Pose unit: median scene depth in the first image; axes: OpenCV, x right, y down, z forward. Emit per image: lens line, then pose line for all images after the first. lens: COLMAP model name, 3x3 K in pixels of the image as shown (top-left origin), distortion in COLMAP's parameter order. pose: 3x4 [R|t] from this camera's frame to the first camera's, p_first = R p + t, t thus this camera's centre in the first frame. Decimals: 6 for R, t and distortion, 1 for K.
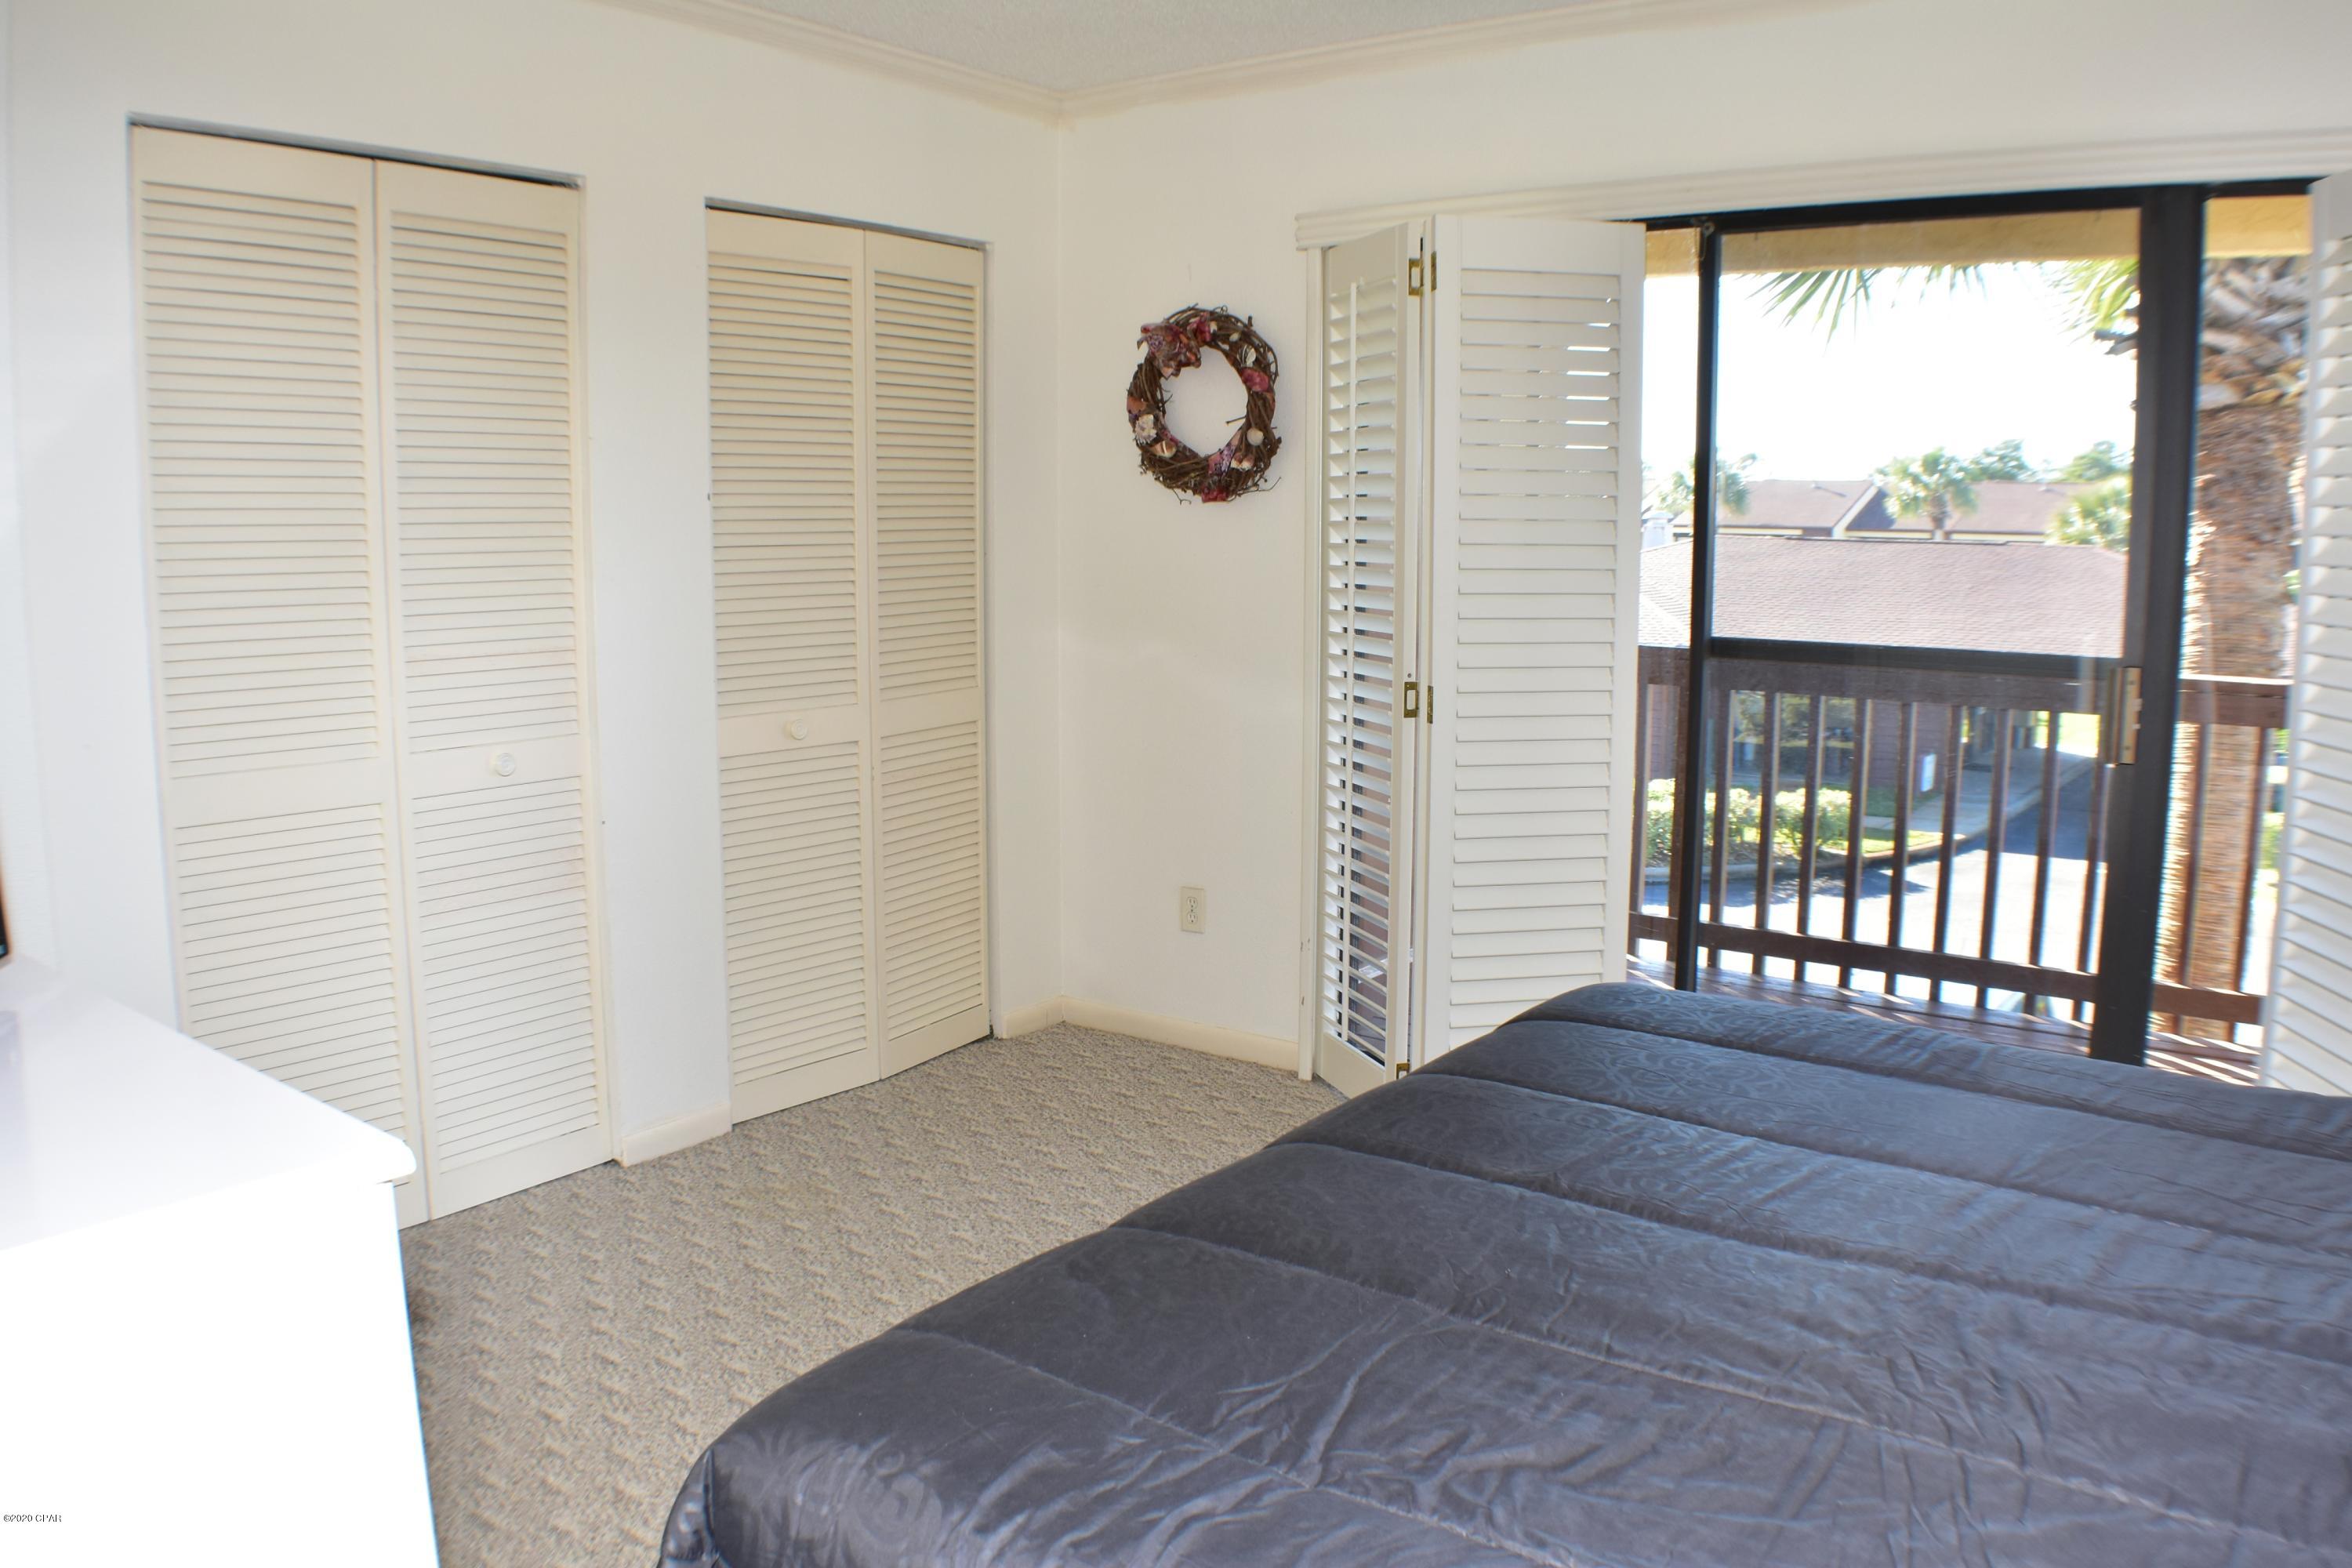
lens RADIAL K [[1767.2, 0, 1176.0], [0, 1767.2, 784.0], [0, 0, 1]] dist [-0.166146, 0.043077]
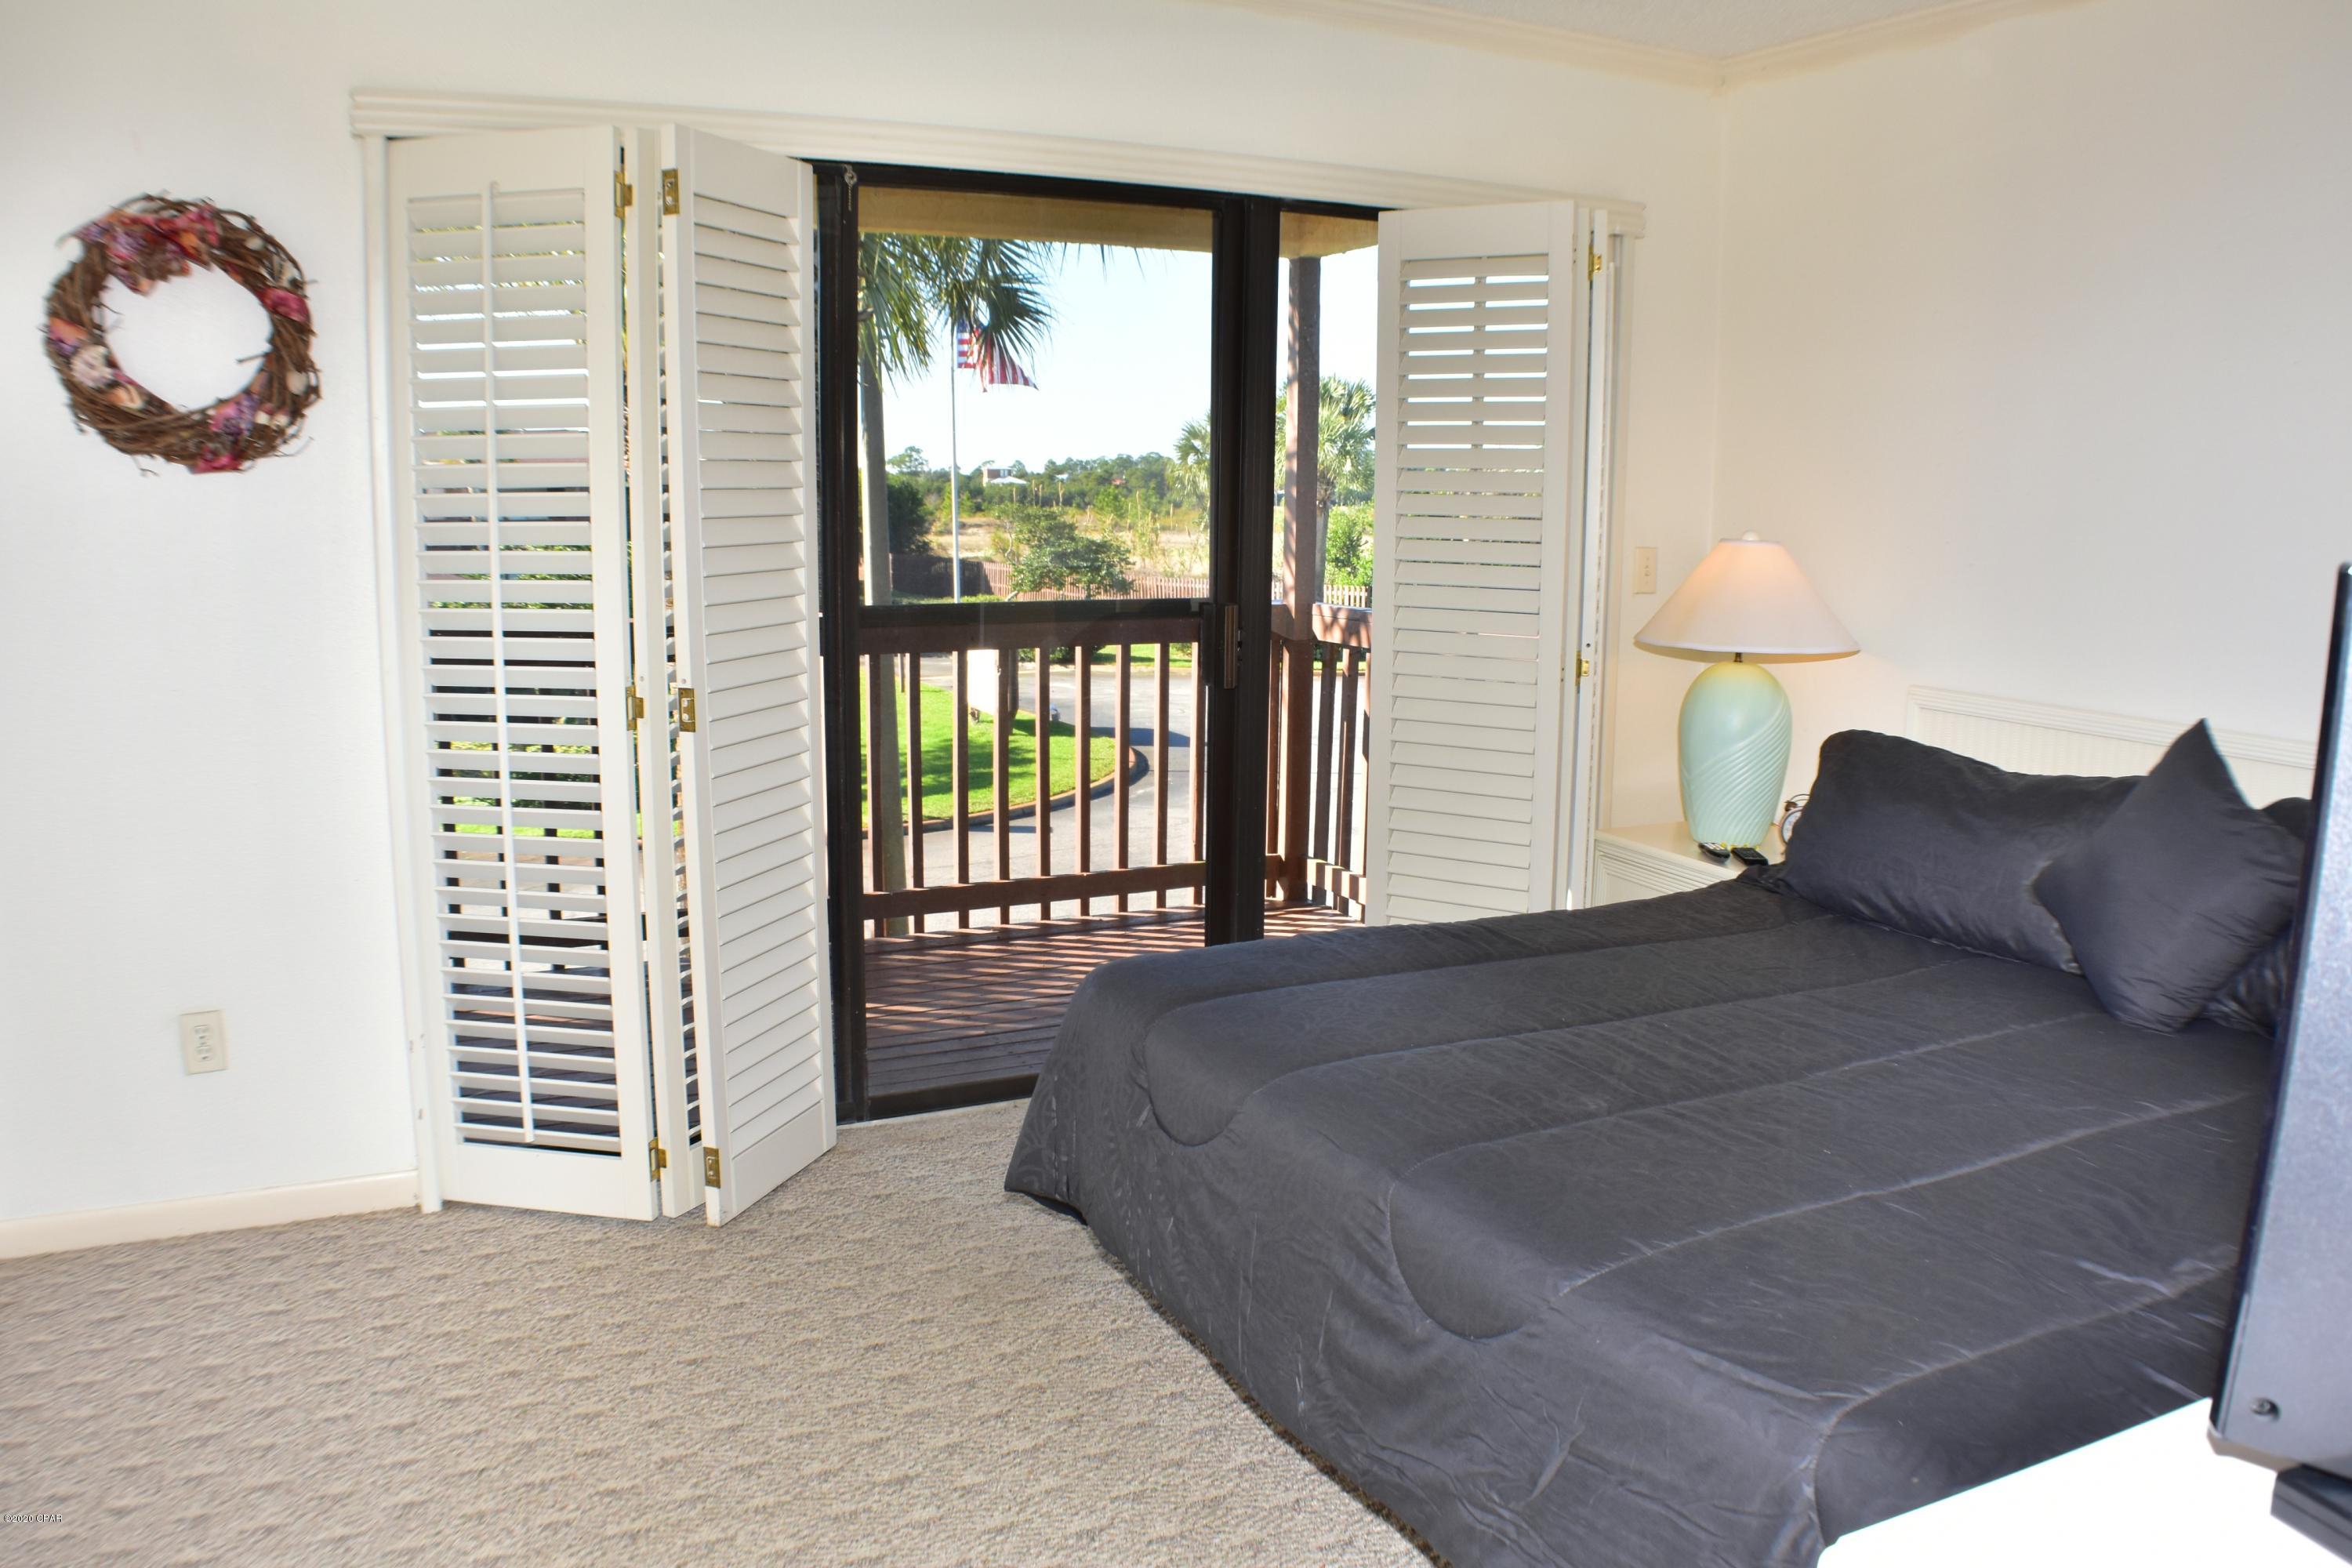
lens RADIAL K [[1767.2, 0, 1176.0], [0, 1767.2, 784.0], [0, 0, 1]] dist [-0.166146, 0.043077]
pose [[0.432136, -0.148901, 0.889430, -0.453758], [0.128920, 0.986345, 0.102489, -0.056852], [-0.892546, 0.070376, 0.445432, 0.375969]]
